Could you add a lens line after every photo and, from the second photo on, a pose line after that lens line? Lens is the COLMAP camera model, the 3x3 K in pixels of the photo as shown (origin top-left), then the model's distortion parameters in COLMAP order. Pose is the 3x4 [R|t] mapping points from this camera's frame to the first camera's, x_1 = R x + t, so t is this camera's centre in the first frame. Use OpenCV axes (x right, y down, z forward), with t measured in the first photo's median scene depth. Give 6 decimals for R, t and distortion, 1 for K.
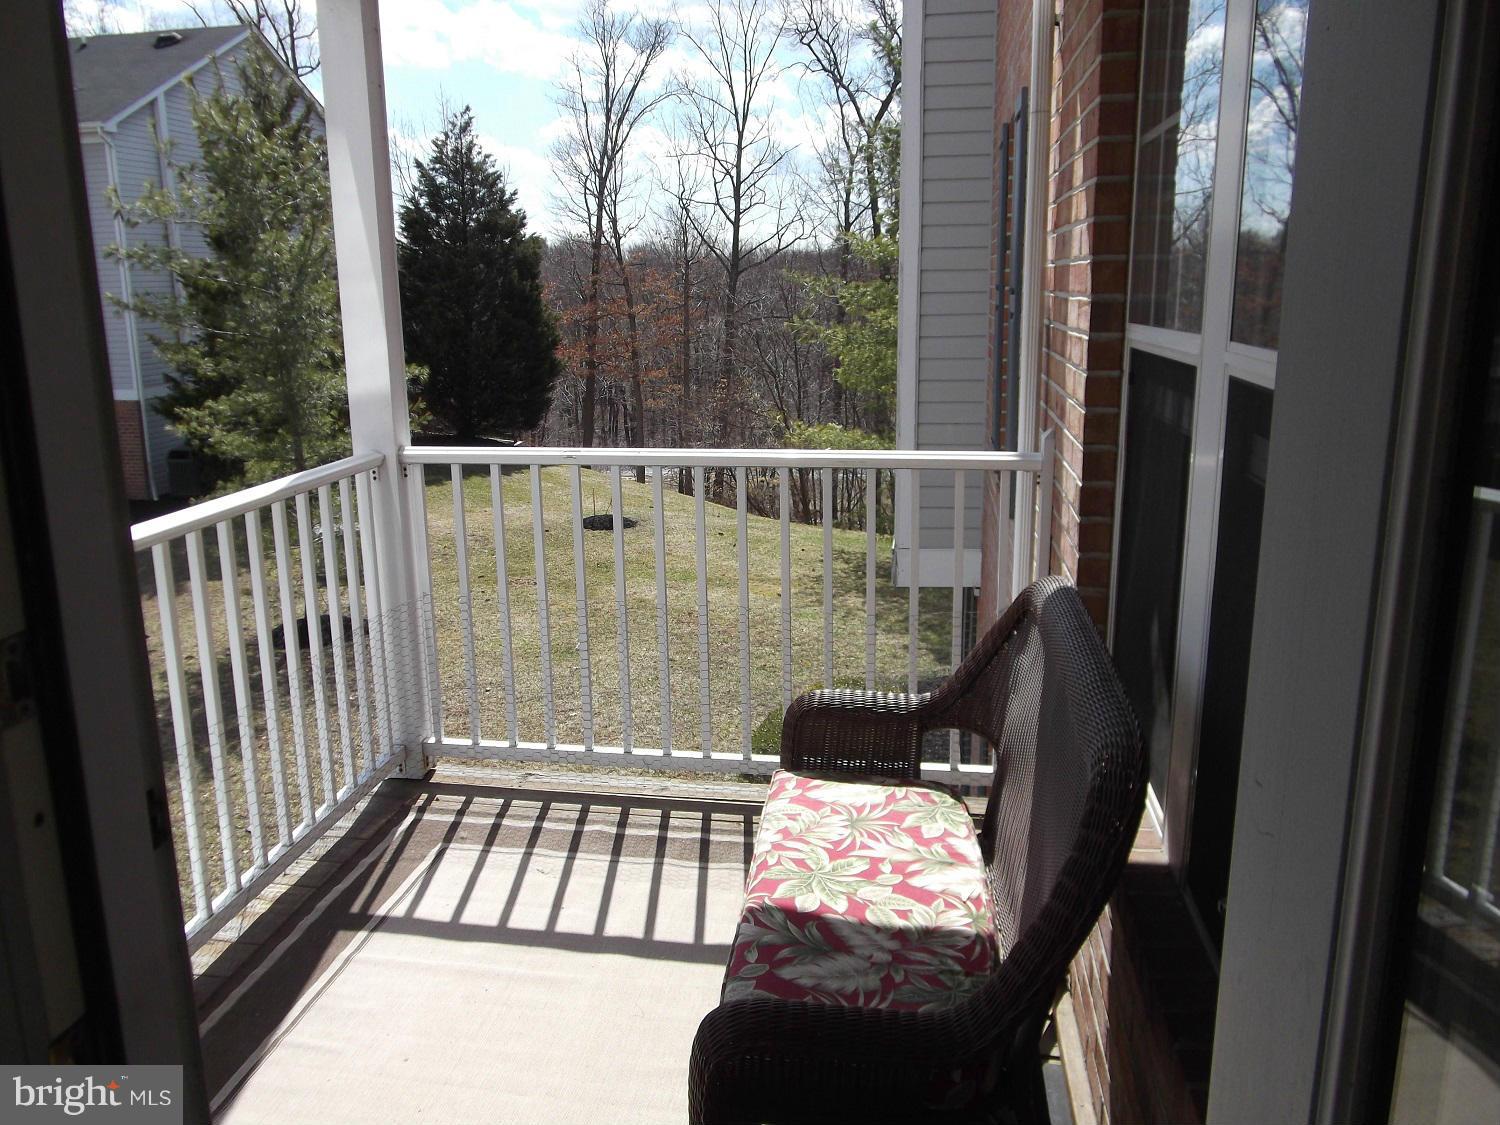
lens RADIAL K [[1251.7, 0, 726.3], [0, 1251.7, 558.4], [0, 0, 1]] dist [-0.021028, 0.022414]
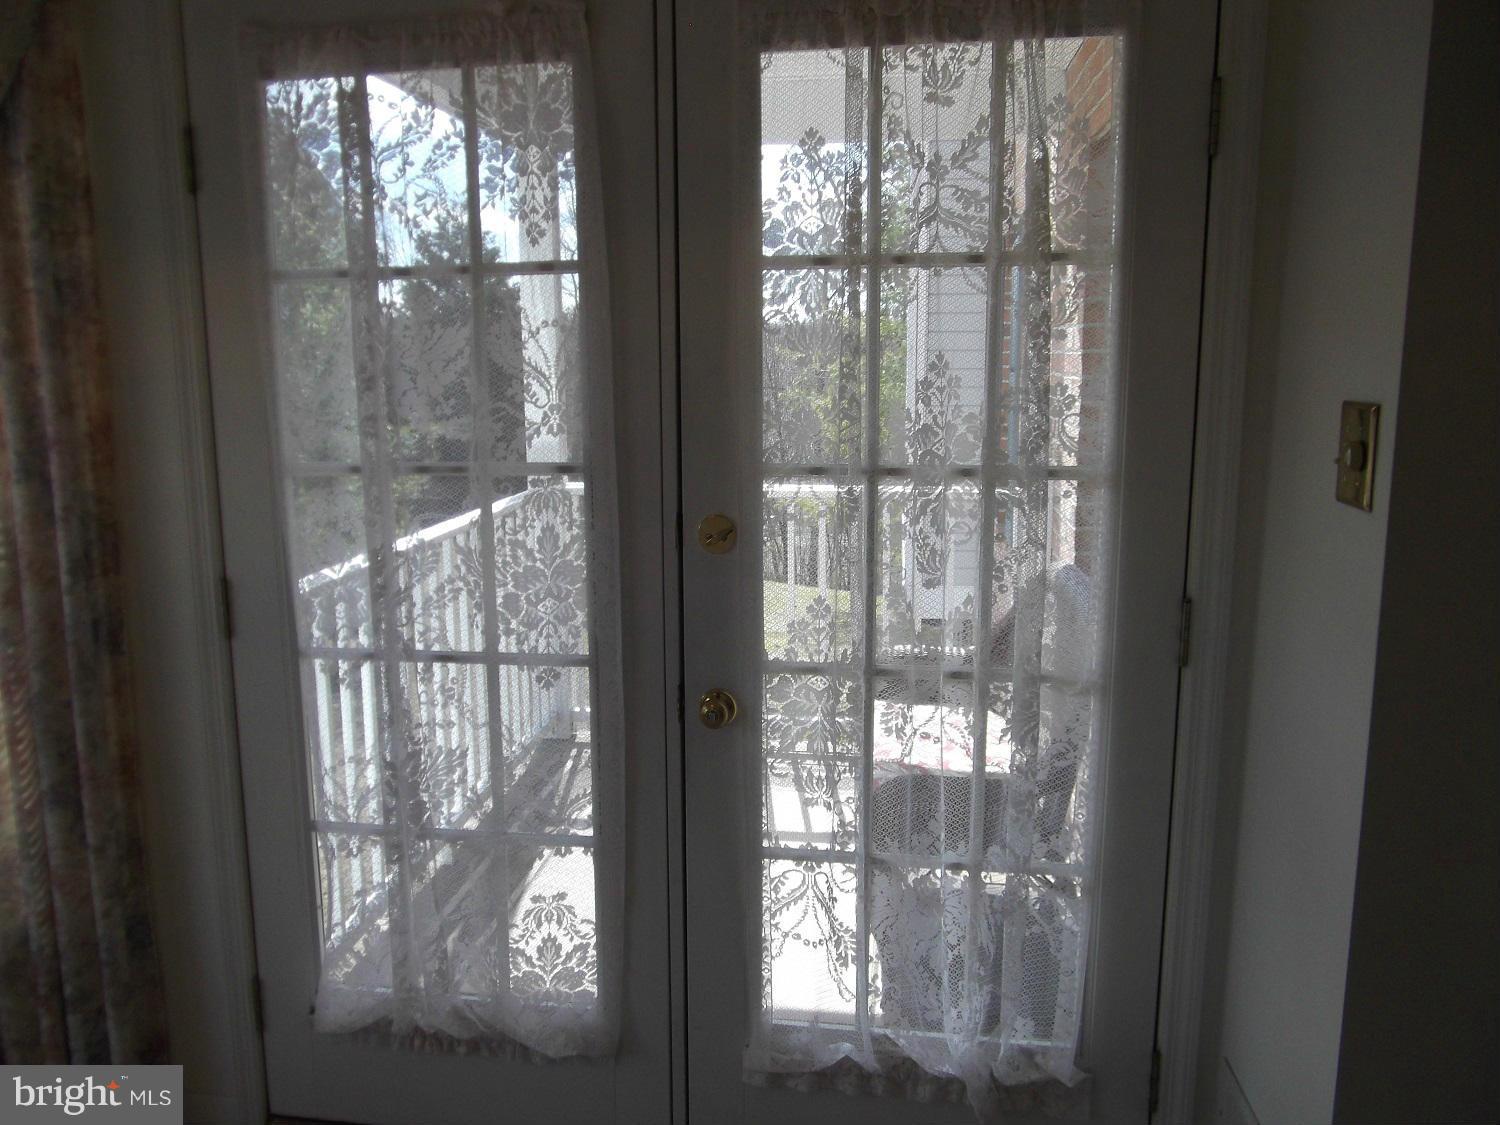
lens RADIAL K [[1251.7, 0, 726.3], [0, 1251.7, 558.4], [0, 0, 1]] dist [-0.021028, 0.022414]
pose [[0.999700, 0.007716, 0.023250, -0.129728], [-0.006424, 0.998458, -0.055144, 0.068885], [-0.023640, 0.054978, 0.998208, -0.367658]]
